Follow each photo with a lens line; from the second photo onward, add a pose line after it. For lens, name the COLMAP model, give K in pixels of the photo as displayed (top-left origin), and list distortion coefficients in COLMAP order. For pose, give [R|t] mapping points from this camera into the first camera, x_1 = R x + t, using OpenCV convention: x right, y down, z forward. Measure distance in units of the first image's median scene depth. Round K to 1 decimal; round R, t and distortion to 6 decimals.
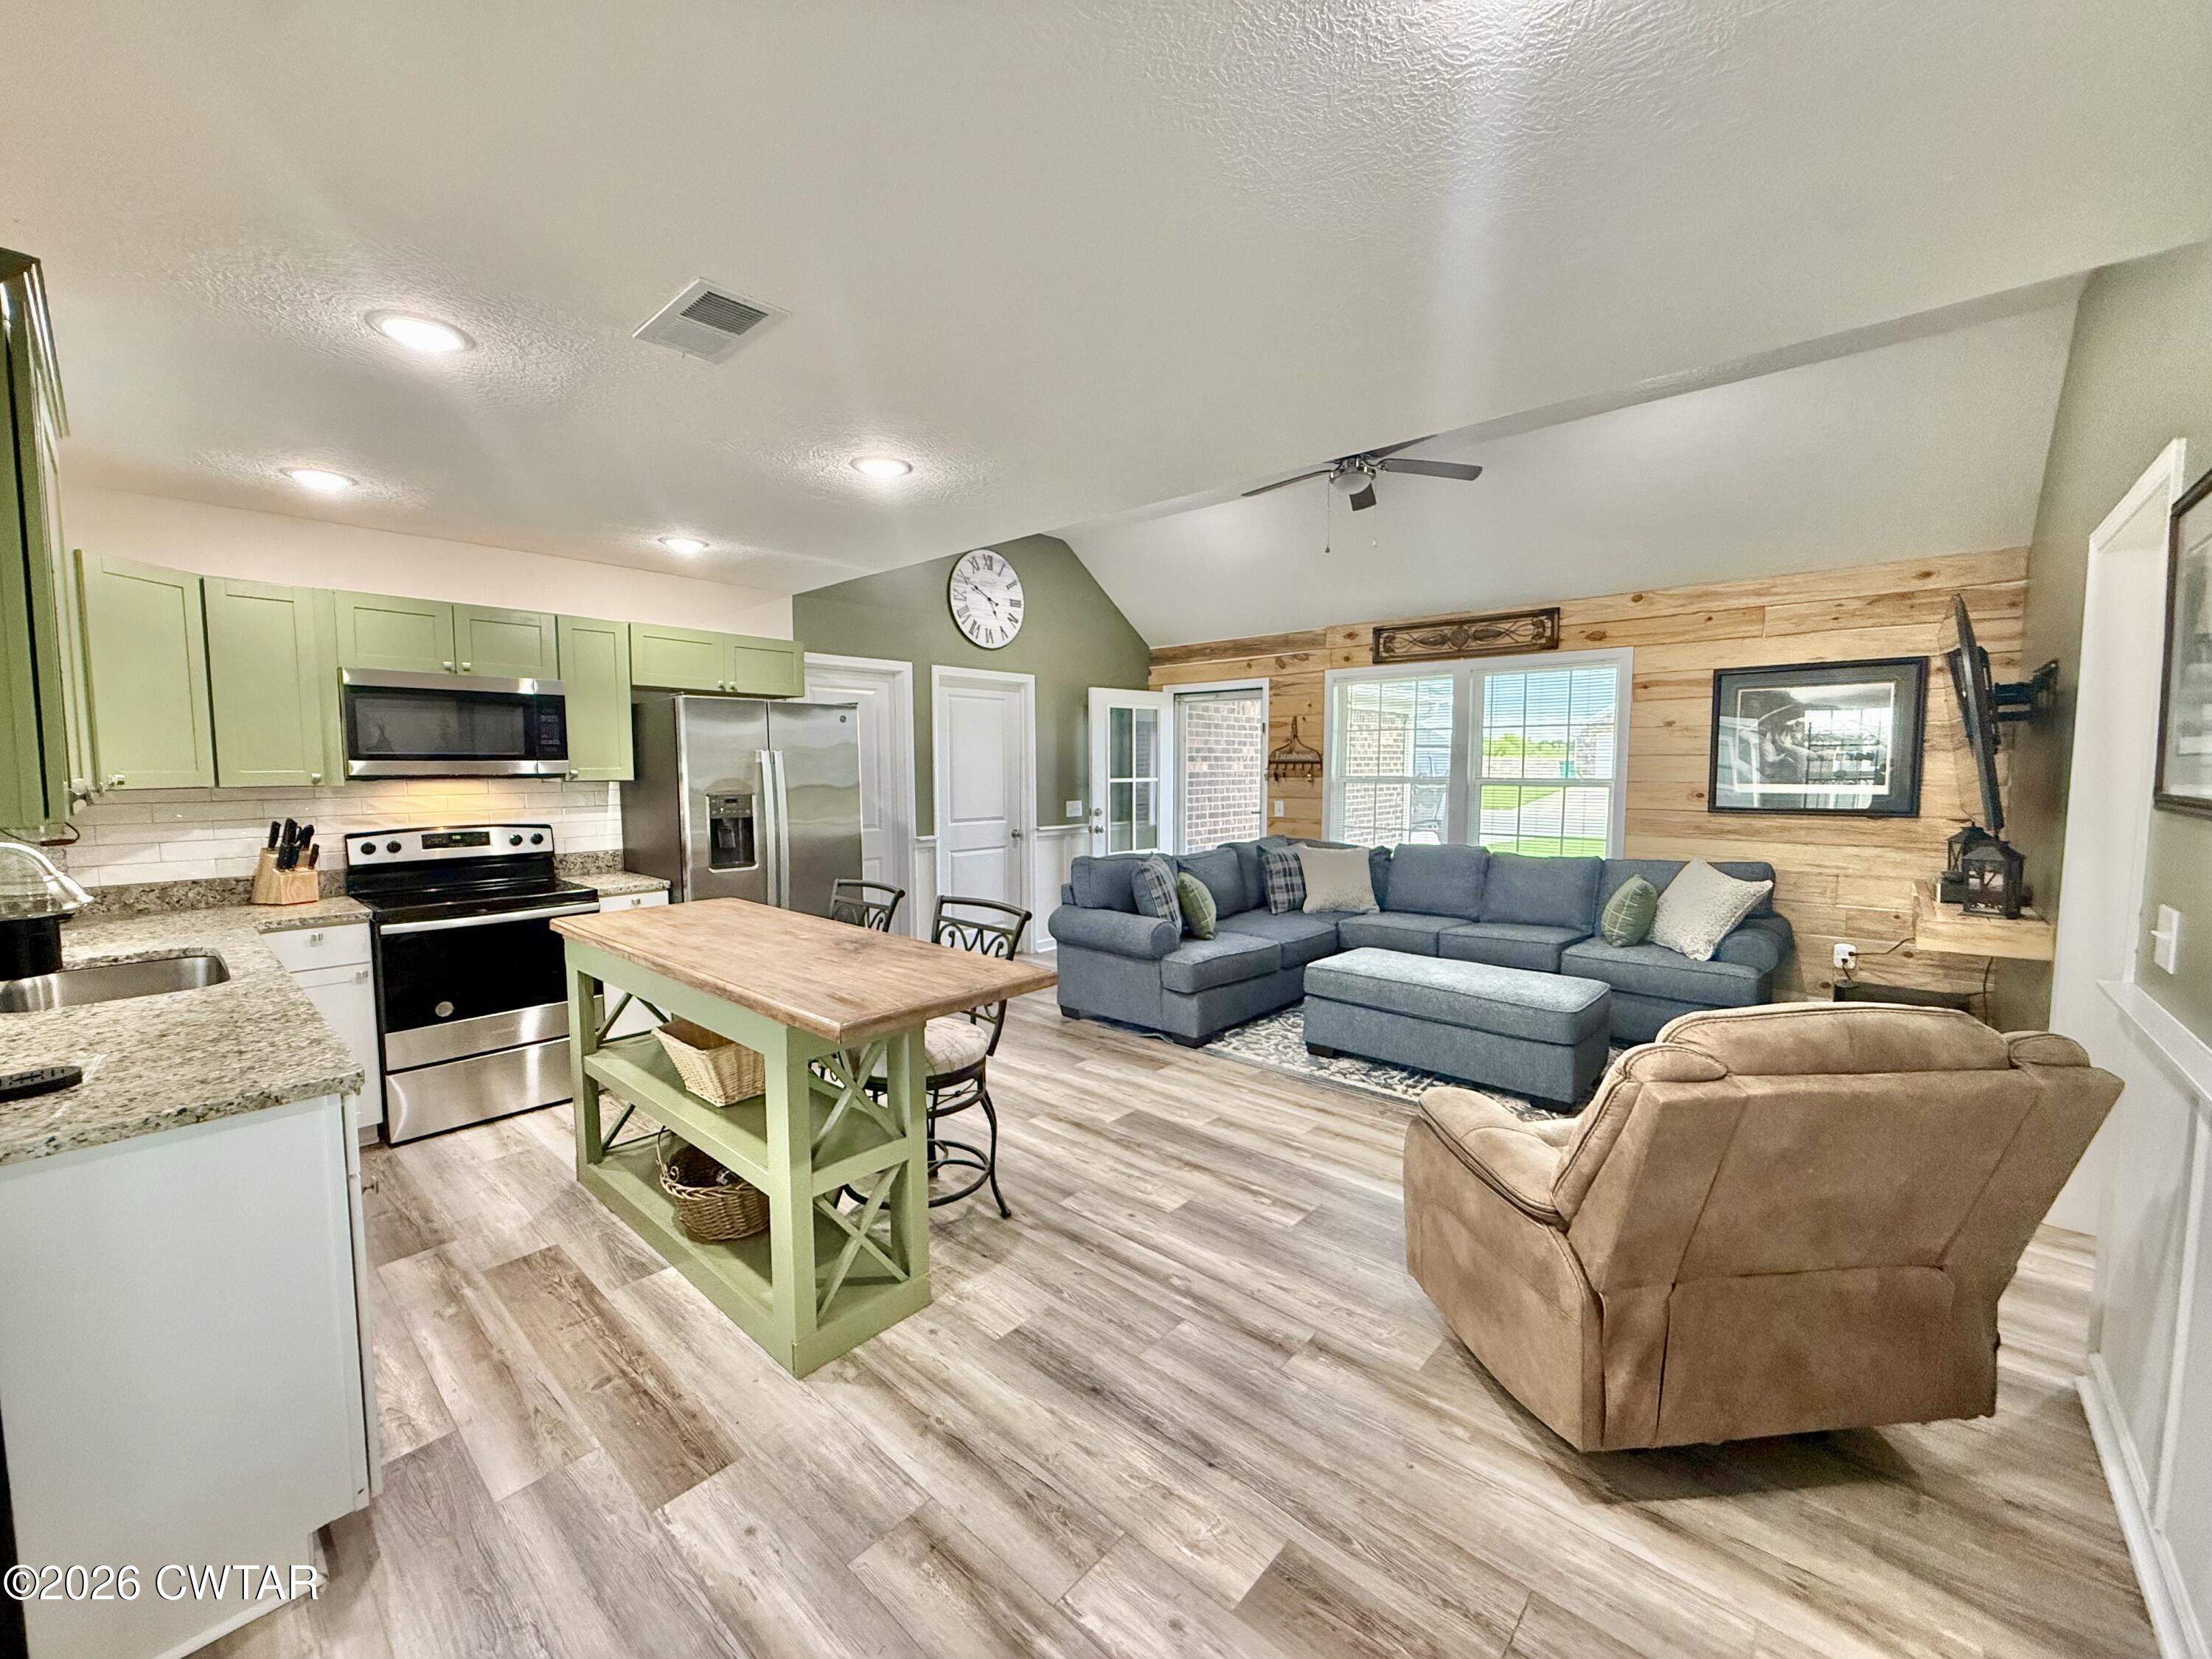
lens RADIAL K [[878.1, 0, 1104.0], [0, 878.1, 831.0], [0, 0, 1]] dist [-0.000422, 0.000003]
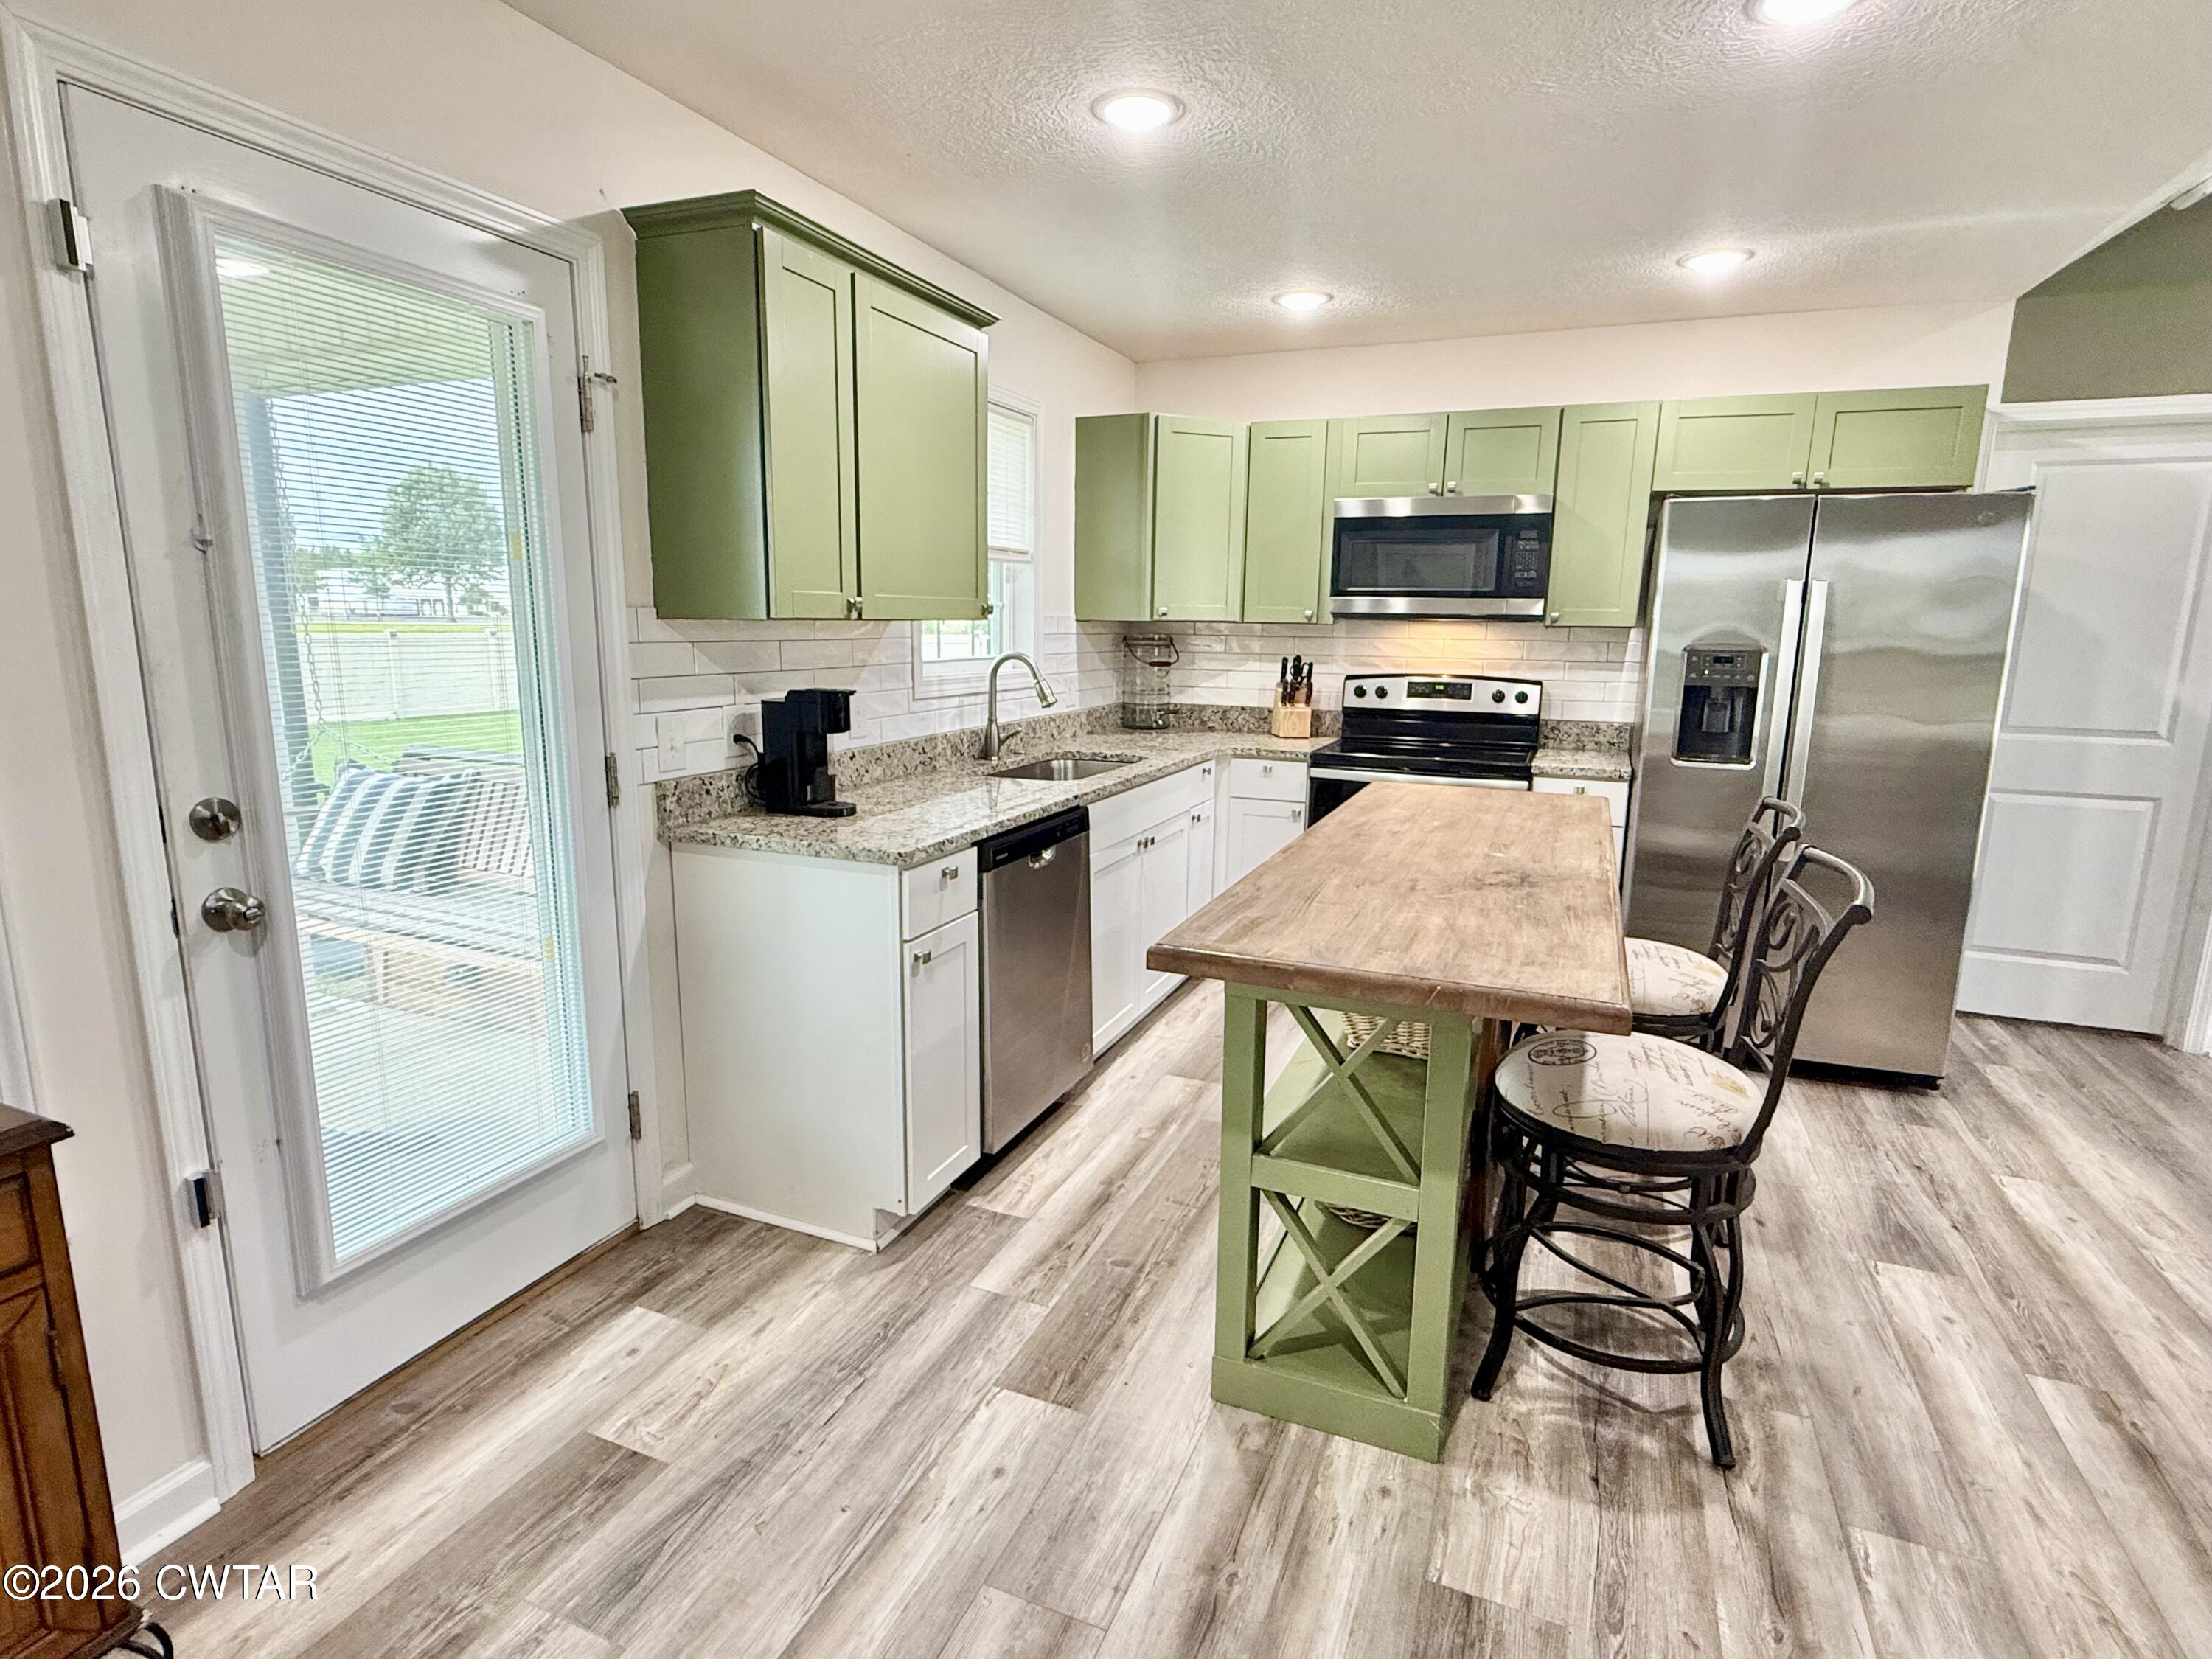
lens RADIAL K [[1124.7, 0, 1102.5], [0, 1124.7, 827.8], [0, 0, 1]] dist [0.000241, 0.000126]
pose [[0.321745, 0.180597, -0.929443, 0.194632], [-0.088581, 0.983077, 0.160354, -0.004497], [0.942674, 0.030738, 0.332298, 0.253486]]
